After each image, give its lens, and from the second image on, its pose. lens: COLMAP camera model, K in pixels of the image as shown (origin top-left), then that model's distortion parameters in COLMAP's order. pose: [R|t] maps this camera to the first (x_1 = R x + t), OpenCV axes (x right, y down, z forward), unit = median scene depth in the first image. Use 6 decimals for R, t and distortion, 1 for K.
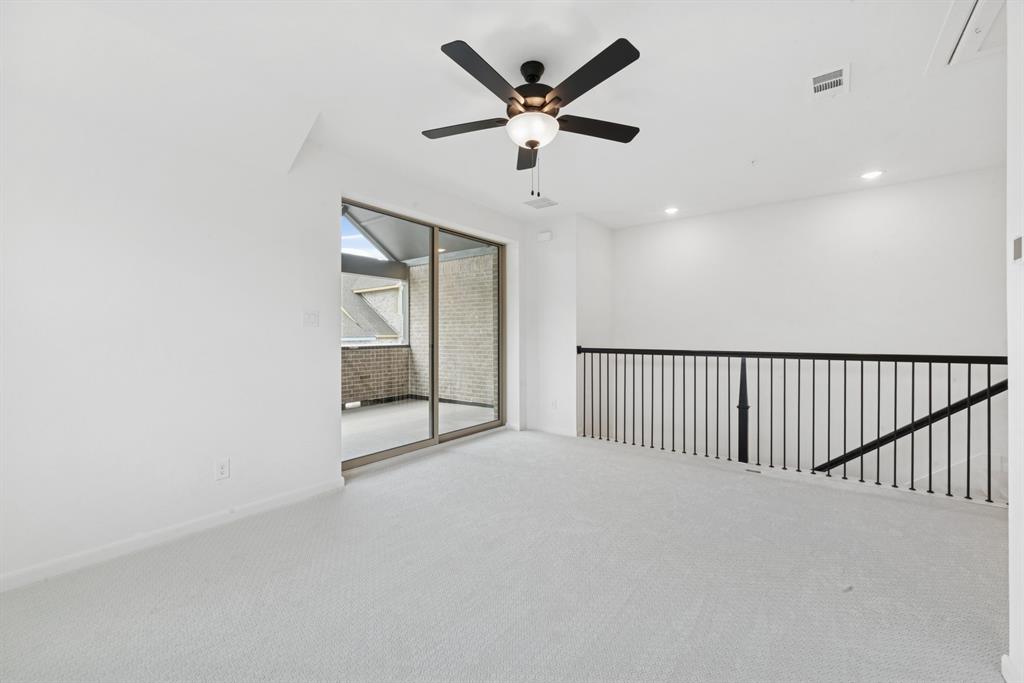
lens RADIAL K [[410.9, 0, 510.7], [0, 410.9, 338.4], [0, 0, 1]] dist [-0.009654, -0.000116]
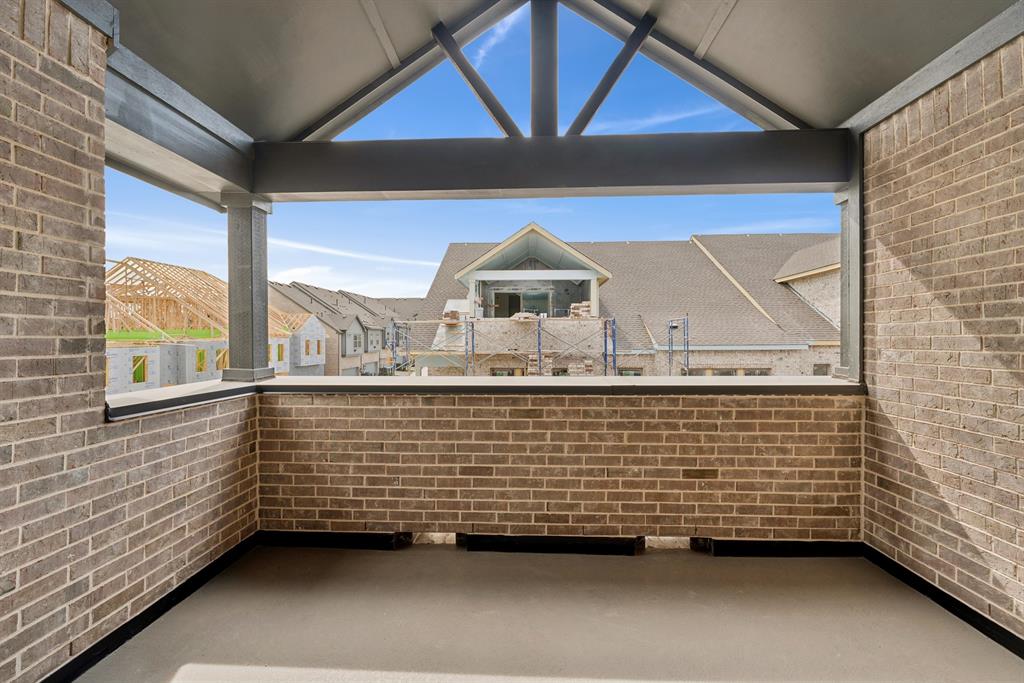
lens RADIAL K [[410.9, 0, 510.7], [0, 410.9, 338.4], [0, 0, 1]] dist [-0.009654, -0.000116]
pose [[0.561643, -0.000958, -0.827379, -0.142301], [-0.006843, 0.999960, -0.005802, -0.016193], [0.827351, 0.008920, 0.561614, 0.610733]]
